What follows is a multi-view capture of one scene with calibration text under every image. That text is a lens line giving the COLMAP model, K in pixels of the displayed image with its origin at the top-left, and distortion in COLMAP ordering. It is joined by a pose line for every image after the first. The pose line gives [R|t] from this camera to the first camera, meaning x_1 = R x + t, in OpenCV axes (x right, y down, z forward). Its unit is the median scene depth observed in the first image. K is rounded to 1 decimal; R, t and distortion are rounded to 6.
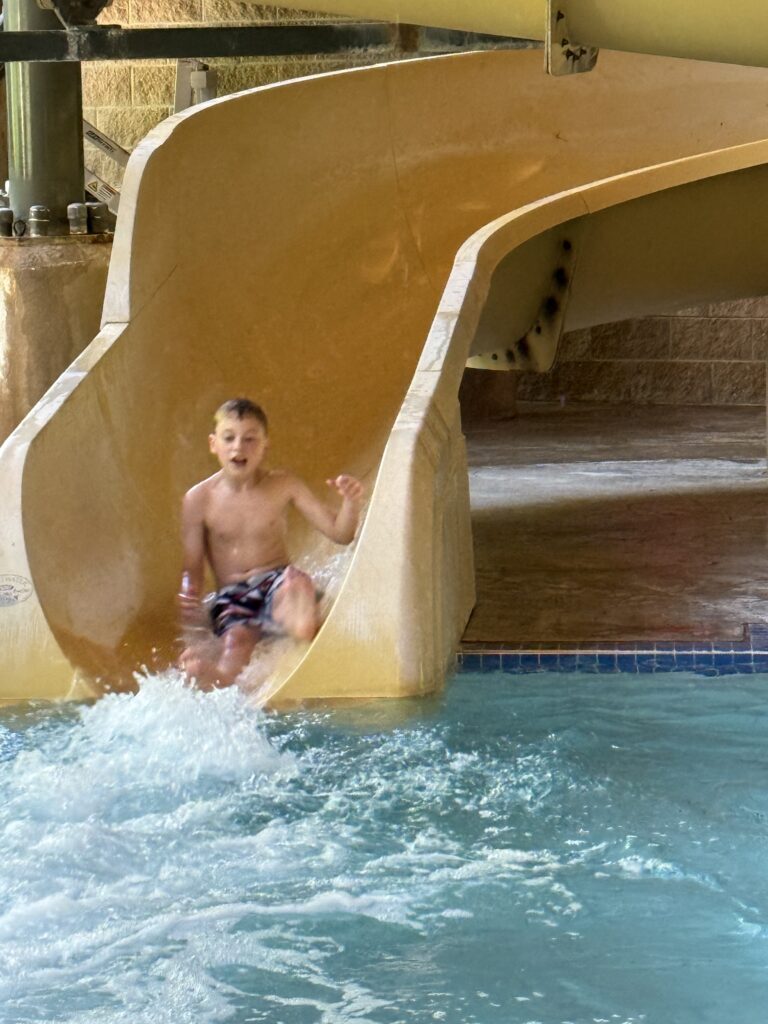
lens RADIAL K [[3579.9, 0, 384.0], [0, 3579.9, 511.2], [0, 0, 1]] dist [0.033888, 0.000000]
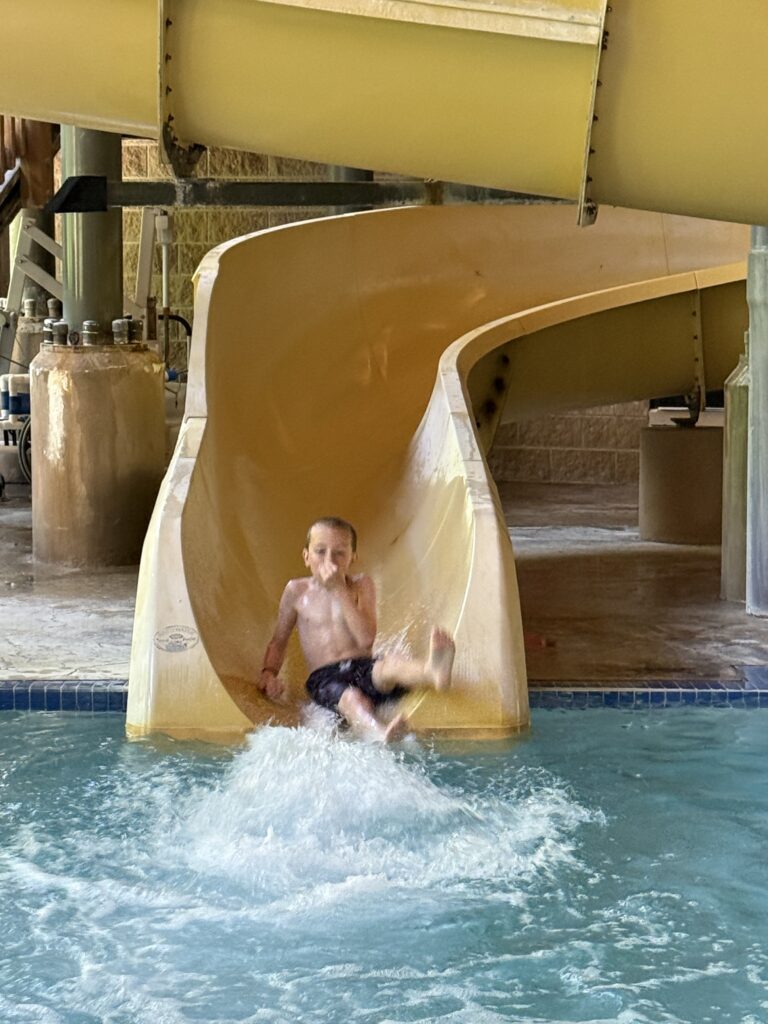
lens RADIAL K [[2687.4, 0, 384.1], [0, 2687.4, 513.3], [0, 0, 1]] dist [0.045574, 0.000000]
pose [[0.995072, 0.010724, 0.098573, -0.086167], [-0.009378, 0.999856, -0.014110, -0.005745], [-0.098710, 0.013116, 0.995030, 0.055477]]
